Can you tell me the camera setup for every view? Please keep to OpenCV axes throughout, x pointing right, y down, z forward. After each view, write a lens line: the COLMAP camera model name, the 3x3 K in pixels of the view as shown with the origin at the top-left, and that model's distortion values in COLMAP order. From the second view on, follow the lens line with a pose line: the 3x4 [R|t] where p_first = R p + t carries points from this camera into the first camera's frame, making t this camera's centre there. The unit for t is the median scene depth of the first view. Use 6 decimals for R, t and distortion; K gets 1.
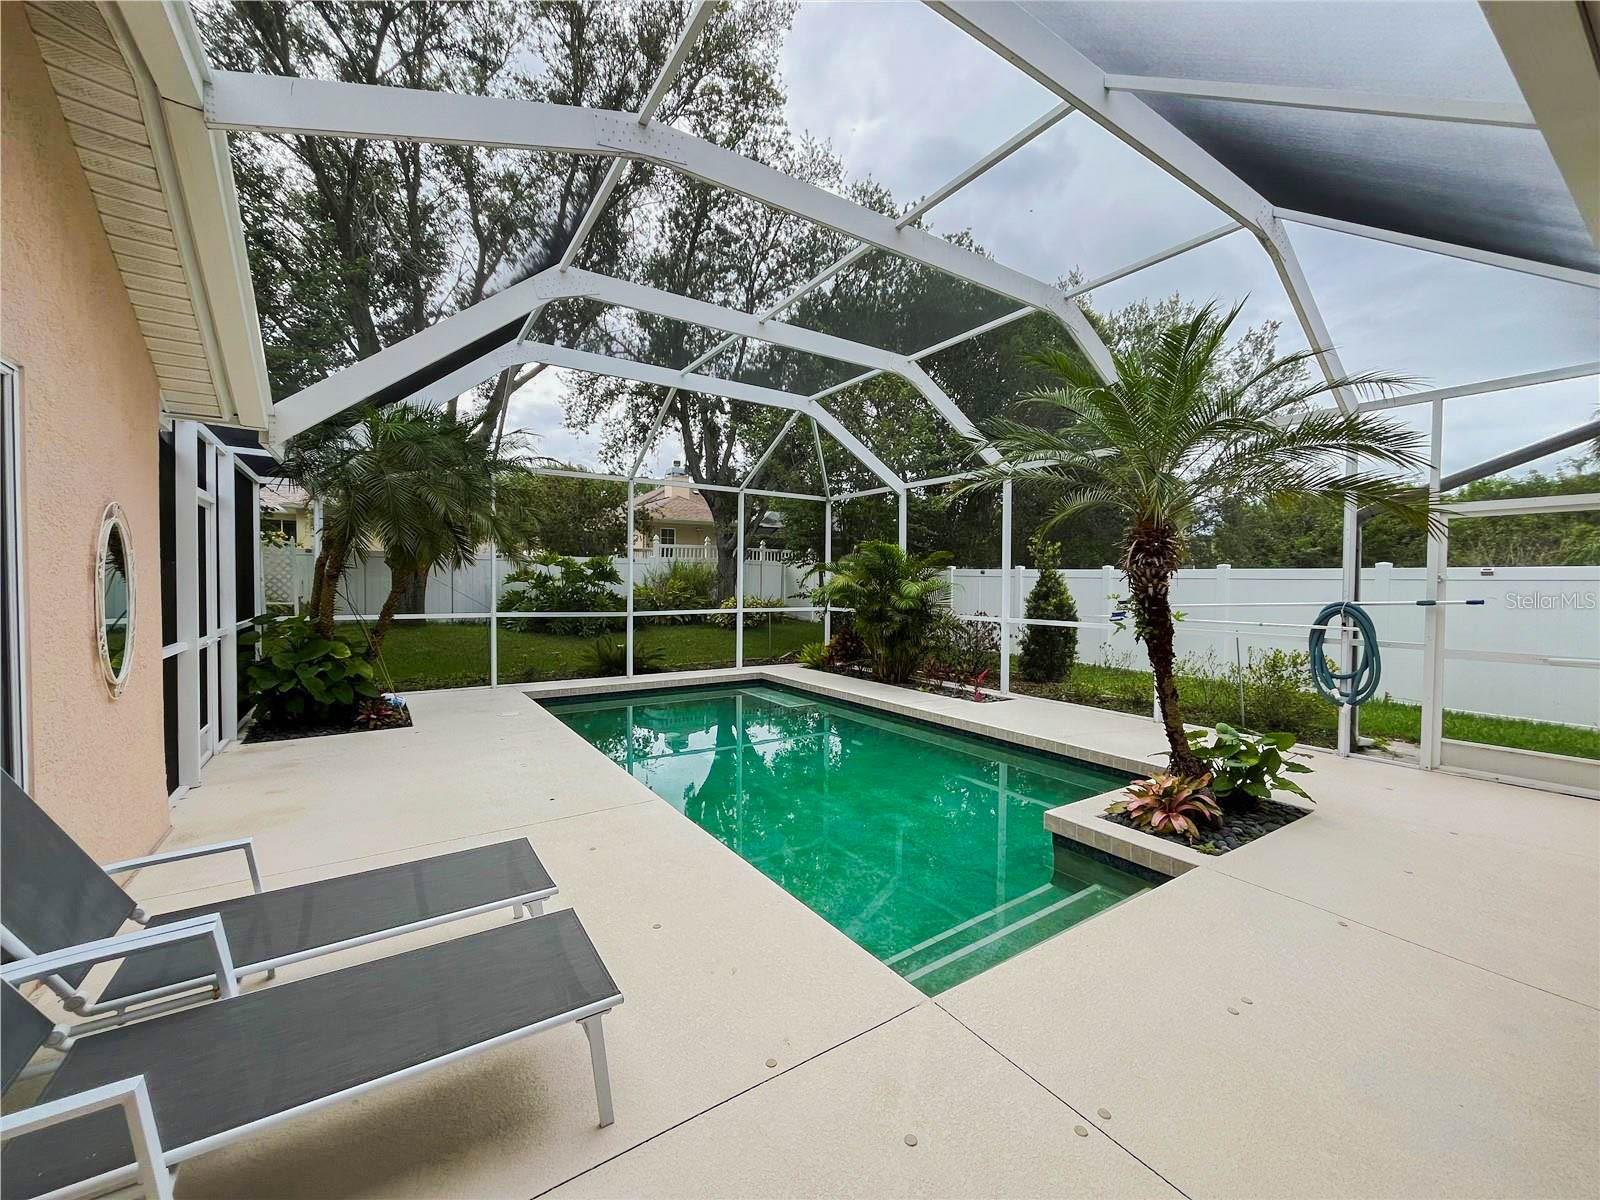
lens RADIAL K [[646.2, 0, 800.0], [0, 646.2, 600.0], [0, 0, 1]] dist [0.015002, 0.000011]
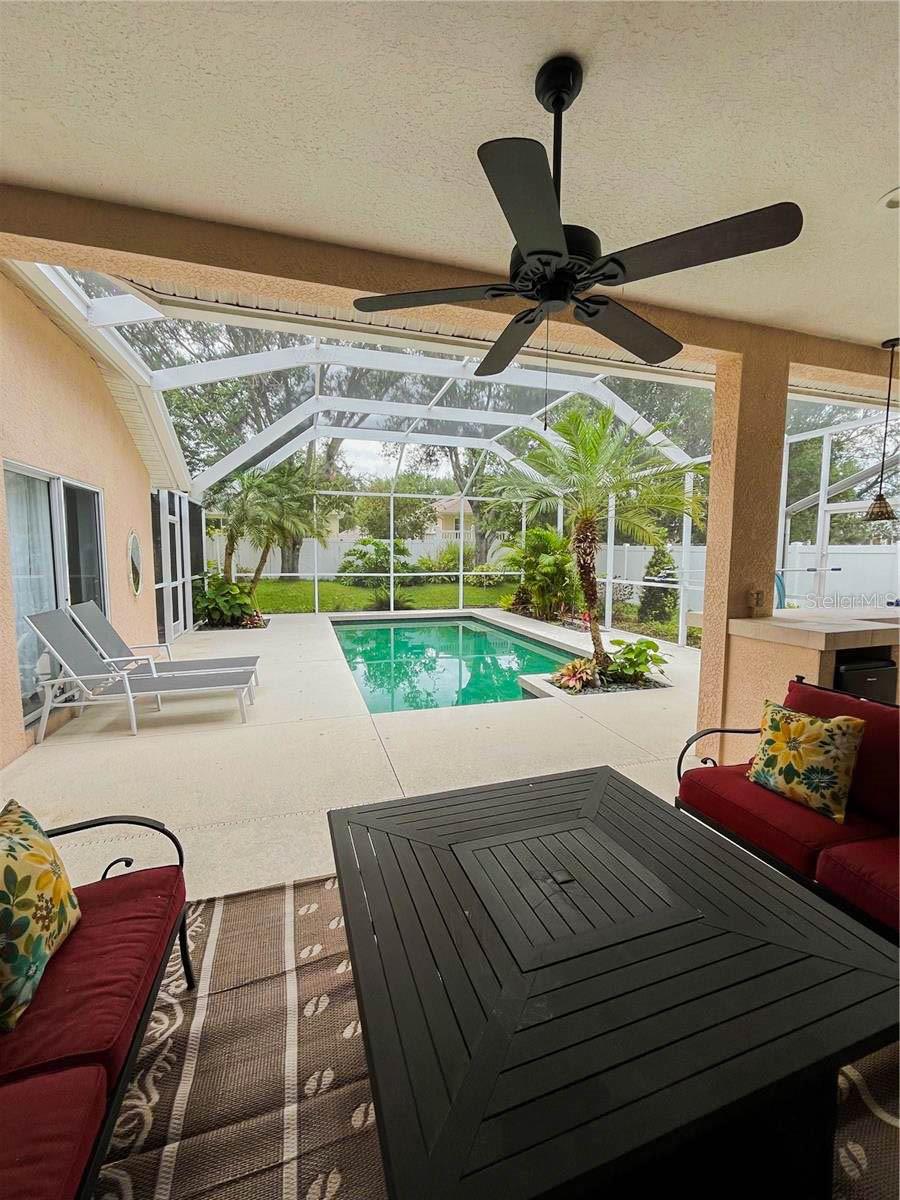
lens RADIAL K [[482.7, 0, 456.7], [0, 482.7, 599.7], [0, 0, 1]] dist [-0.001500, -0.000225]
pose [[0.962197, 0.024292, -0.271268, 0.253406], [-0.006453, 0.997768, 0.066462, 0.001771], [0.272277, -0.062200, 0.960206, -0.180961]]
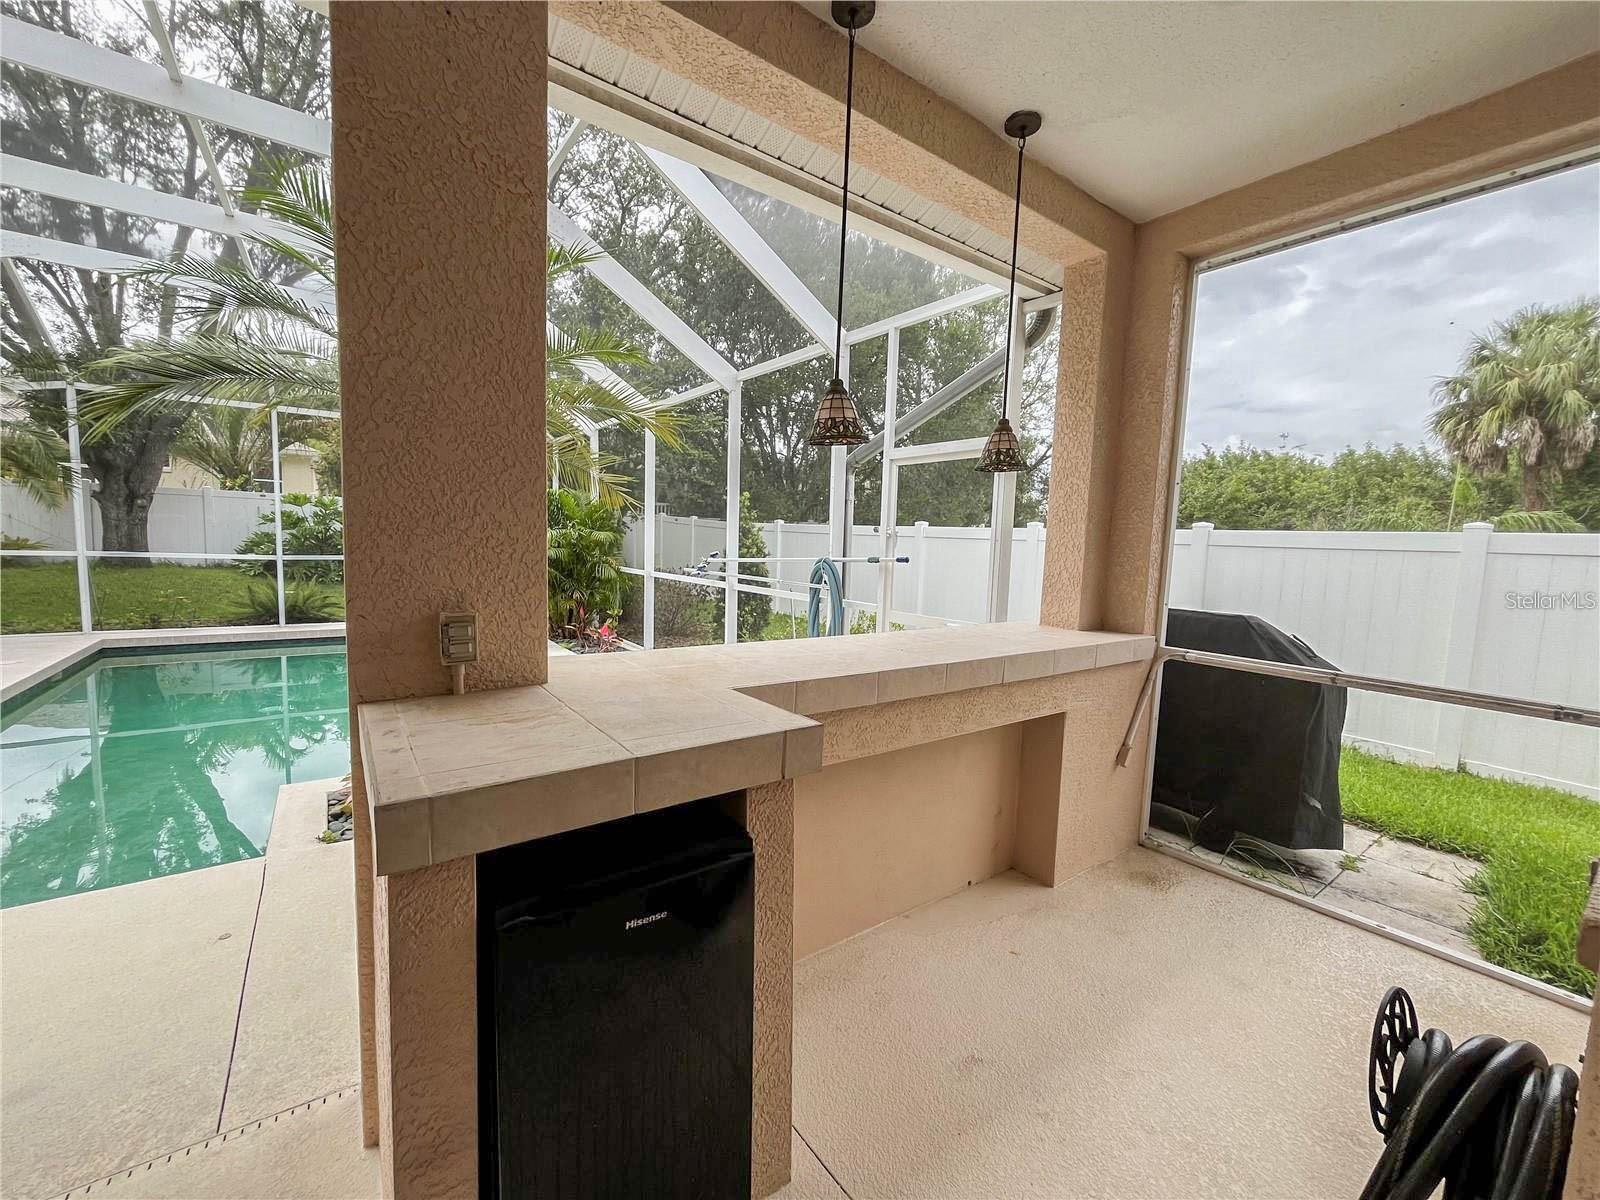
lens RADIAL K [[645.3, 0, 798.6], [0, 645.3, 600.6], [0, 0, 1]] dist [-0.002263, -0.000061]
pose [[0.998818, 0.022408, 0.043136, 0.442834], [-0.025455, 0.997121, 0.071424, -0.001303], [-0.041411, -0.072438, 0.996513, 0.051915]]
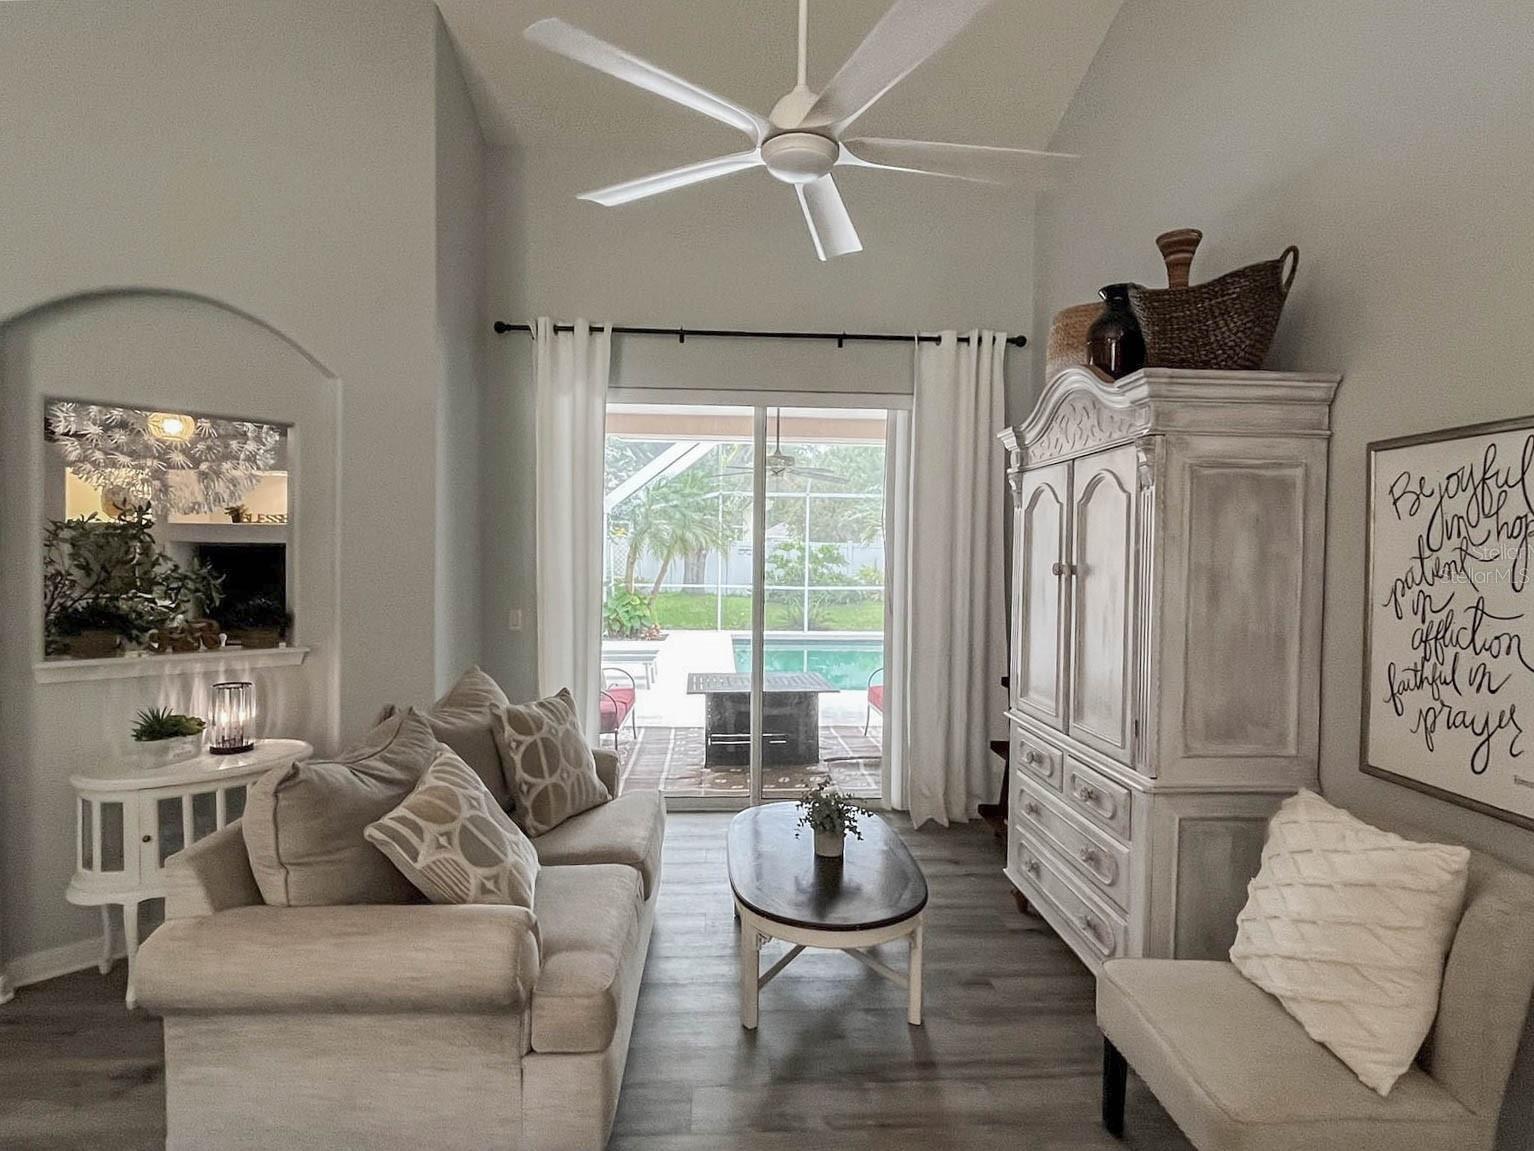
lens RADIAL K [[831.0, 0, 767.0], [0, 831.0, 575.5], [0, 0, 1]] dist [0.000773, 0.000210]
pose [[0.862978, 0.016210, -0.504981, 0.602064], [-0.020113, 0.999795, -0.002278, -0.000467], [0.504840, 0.012122, 0.863128, -0.643608]]
